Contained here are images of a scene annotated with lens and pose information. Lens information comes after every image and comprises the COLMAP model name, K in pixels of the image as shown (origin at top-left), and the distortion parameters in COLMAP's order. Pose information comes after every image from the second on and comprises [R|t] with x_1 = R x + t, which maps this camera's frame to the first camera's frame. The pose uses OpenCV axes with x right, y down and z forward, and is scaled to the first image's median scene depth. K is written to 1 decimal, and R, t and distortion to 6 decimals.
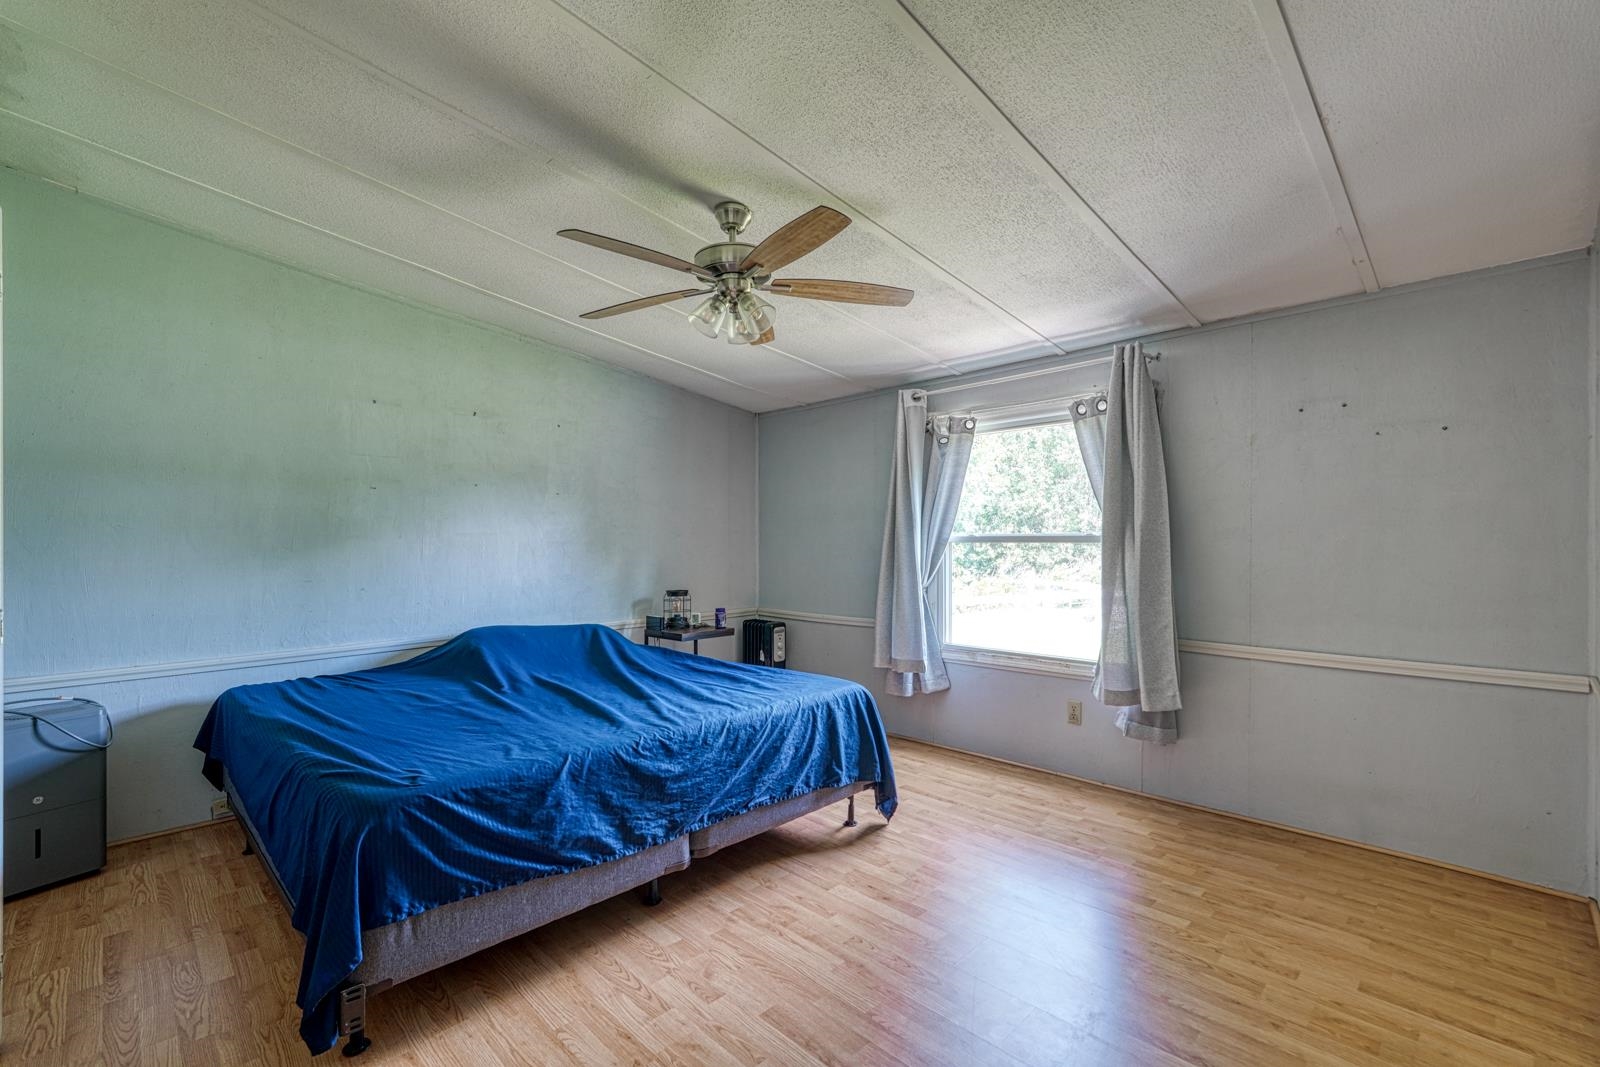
lens RADIAL K [[701.3, 0, 797.8], [0, 701.3, 539.5], [0, 0, 1]] dist [-0.016095, 0.006633]
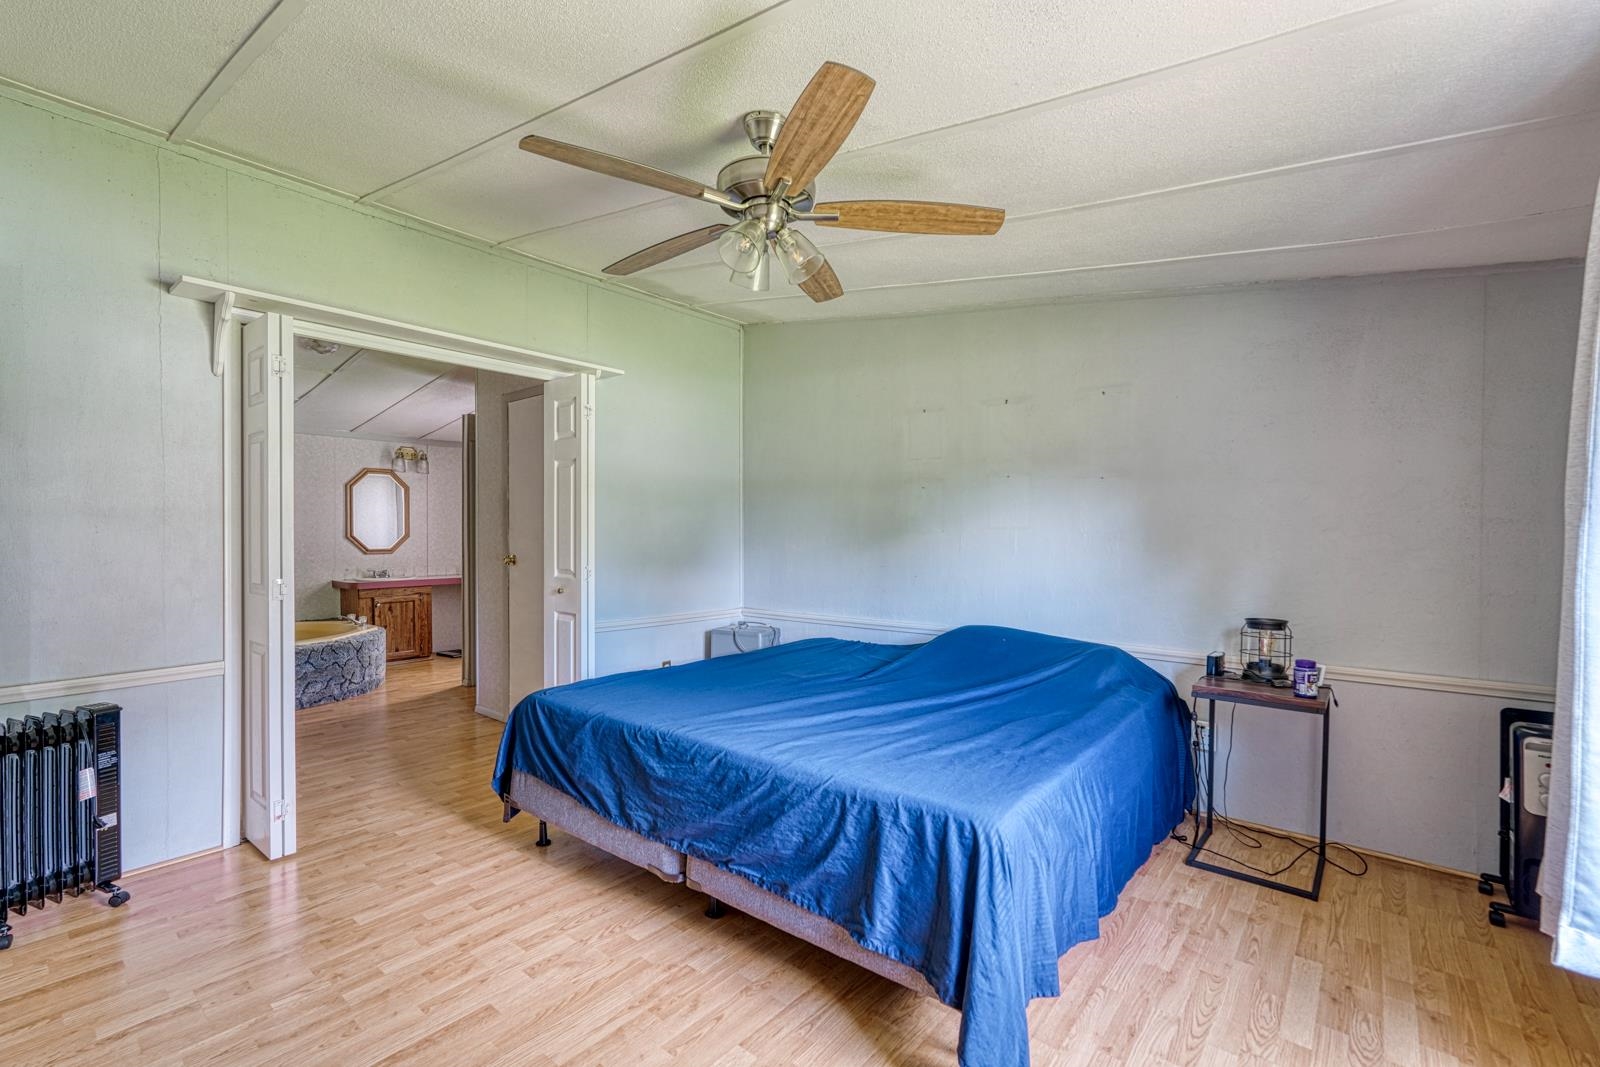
lens RADIAL K [[706.1, 0, 795.6], [0, 706.1, 537.5], [0, 0, 1]] dist [-0.017491, 0.009792]
pose [[0.097777, 0.011302, -0.995144, 0.743634], [-0.005139, 0.999928, 0.010851, -0.005867], [0.995195, 0.004053, 0.097828, 1.003025]]
